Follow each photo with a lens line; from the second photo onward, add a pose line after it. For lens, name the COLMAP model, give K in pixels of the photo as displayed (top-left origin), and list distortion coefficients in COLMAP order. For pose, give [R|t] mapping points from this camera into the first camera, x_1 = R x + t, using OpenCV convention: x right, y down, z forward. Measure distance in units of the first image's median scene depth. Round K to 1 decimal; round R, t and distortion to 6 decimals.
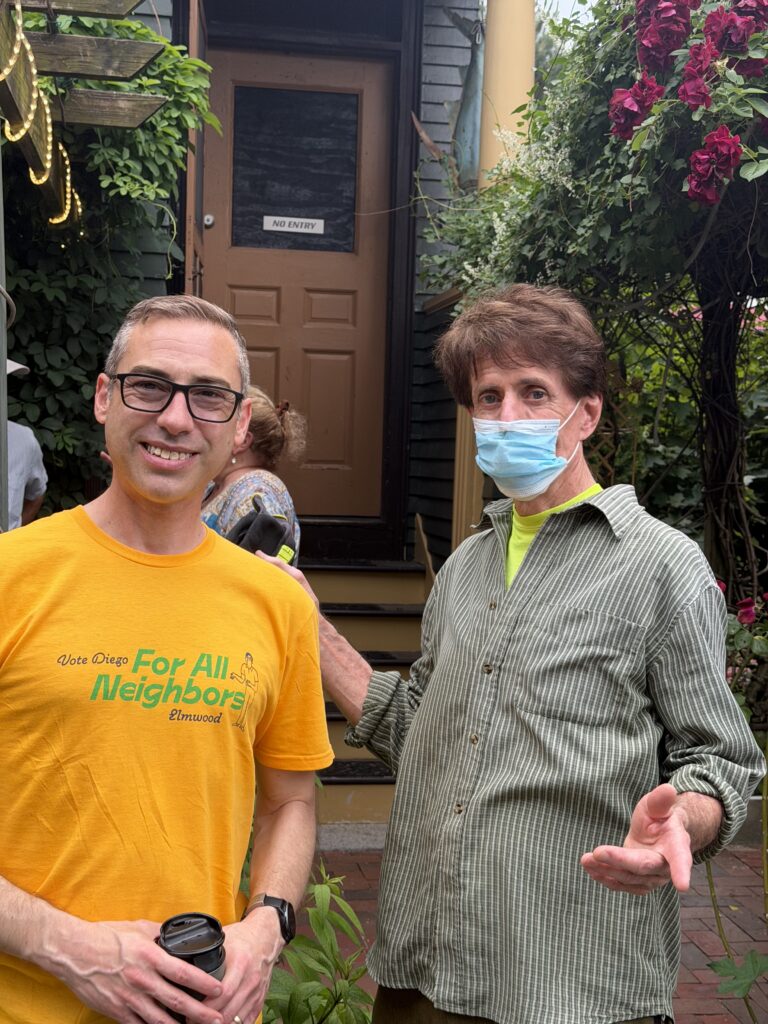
lens RADIAL K [[1333.3, 0, 384.0], [0, 1333.3, 512.0], [0, 0, 1]] dist [0.018731, 0.037049]
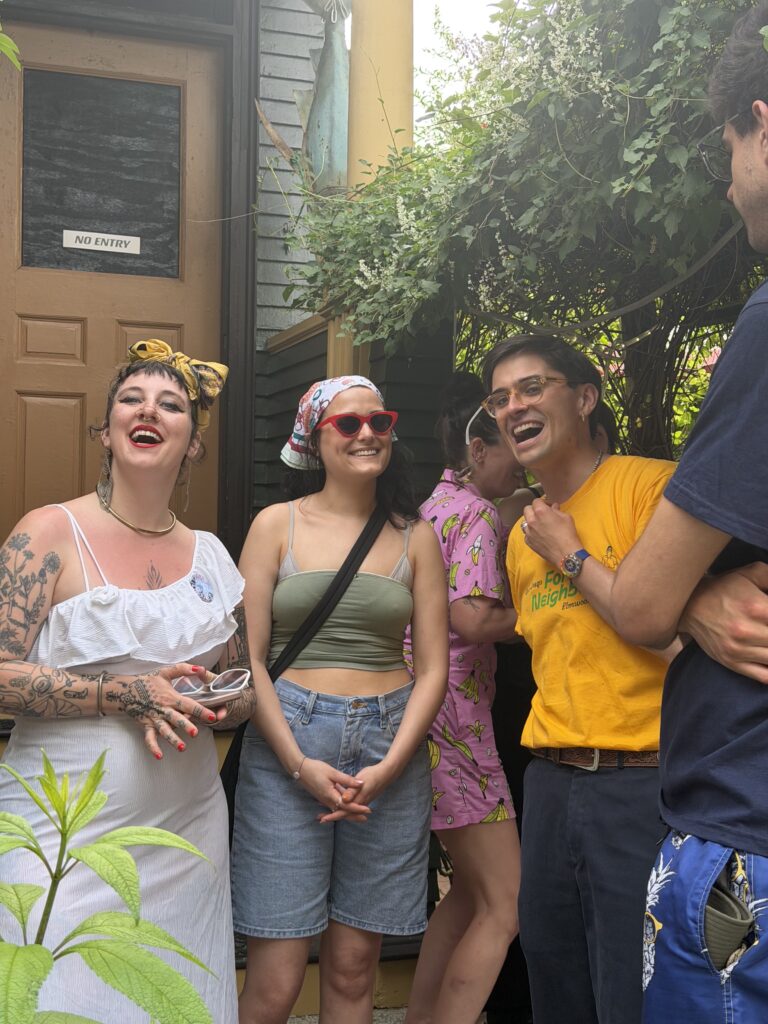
lens RADIAL K [[1219.8, 0, 384.0], [0, 1219.8, 512.0], [0, 0, 1]] dist [0.022007, 0.015579]
pose [[0.981395, -0.015599, 0.191364, -0.044483], [0.026547, 0.998145, -0.054782, -0.008479], [-0.190155, 0.058842, 0.979989, 0.257818]]
